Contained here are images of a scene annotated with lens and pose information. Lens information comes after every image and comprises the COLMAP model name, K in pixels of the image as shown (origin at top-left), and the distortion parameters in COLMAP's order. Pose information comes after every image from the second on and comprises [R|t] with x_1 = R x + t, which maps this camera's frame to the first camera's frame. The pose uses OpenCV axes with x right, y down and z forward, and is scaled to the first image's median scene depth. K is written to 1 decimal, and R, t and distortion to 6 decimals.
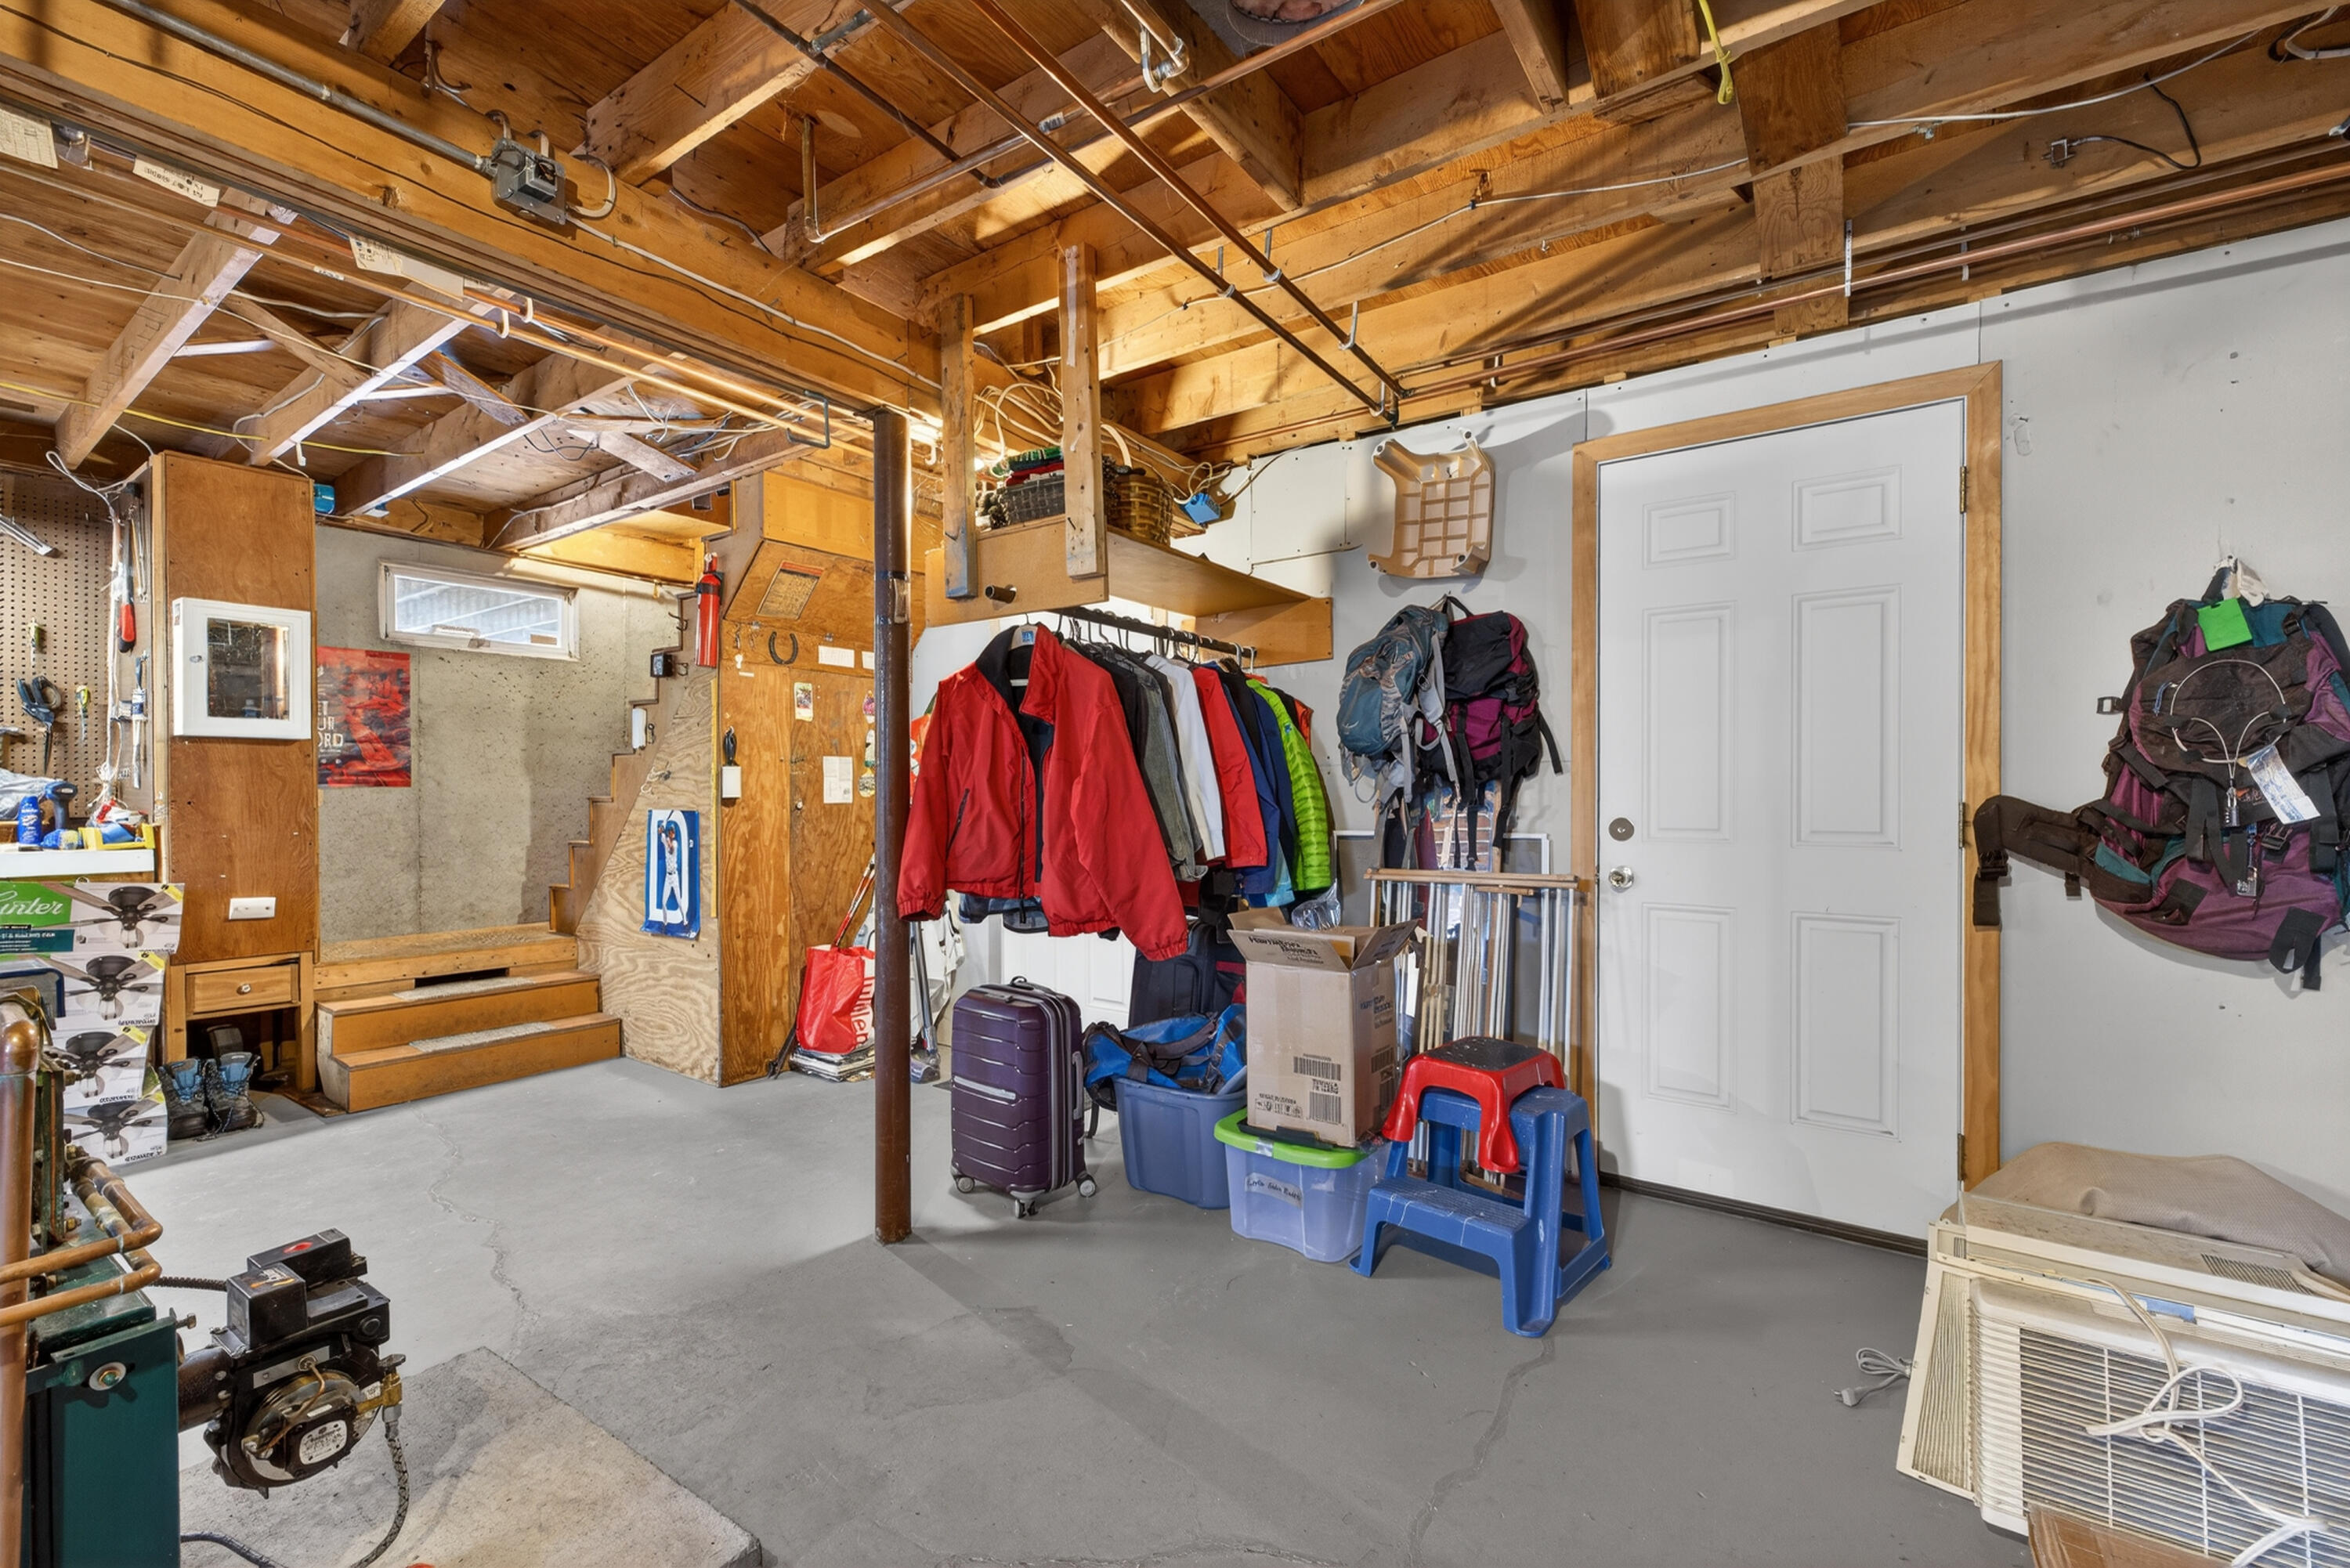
lens RADIAL K [[980.4, 0, 1167.8], [0, 980.4, 790.4], [0, 0, 1]] dist [-0.001213, -0.000008]
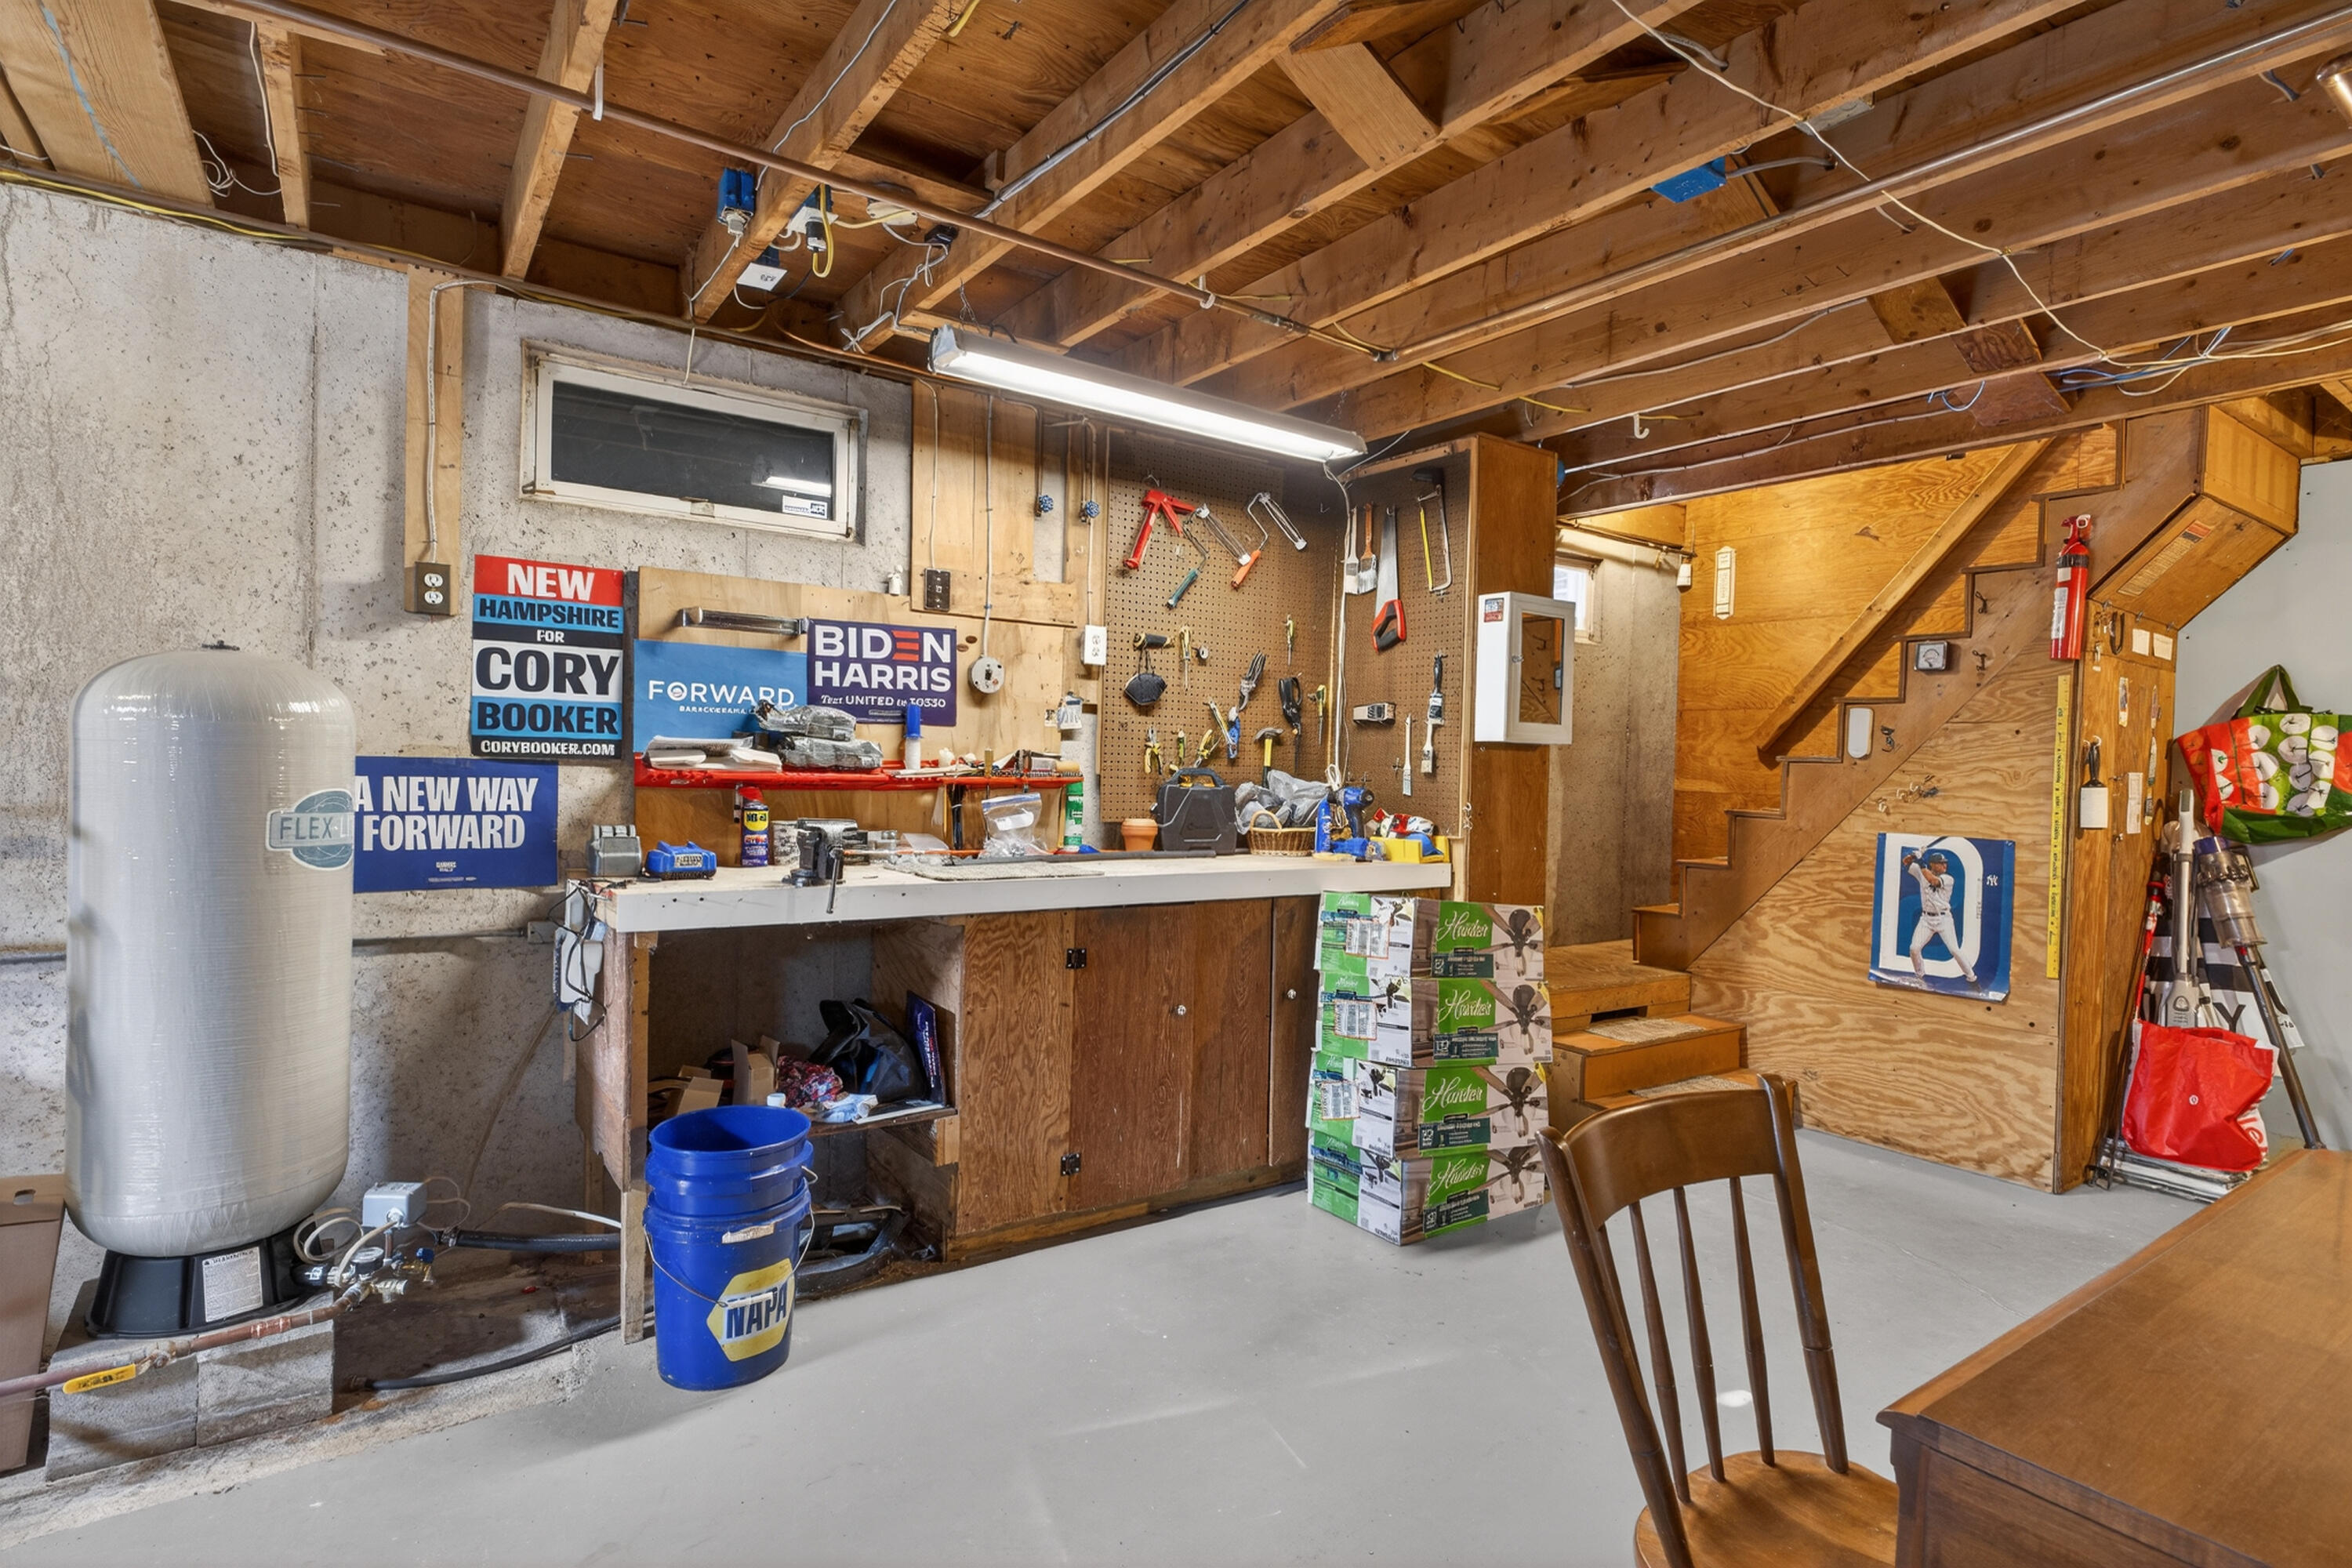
lens RADIAL K [[1167.2, 0, 1181.2], [0, 1167.2, 784.1], [0, 0, 1]] dist [-0.005980, -0.000586]
pose [[0.944207, 0.029355, -0.328042, -0.778562], [-0.024675, 0.999526, 0.018420, -0.025421], [0.328427, -0.009298, 0.944483, -0.110096]]
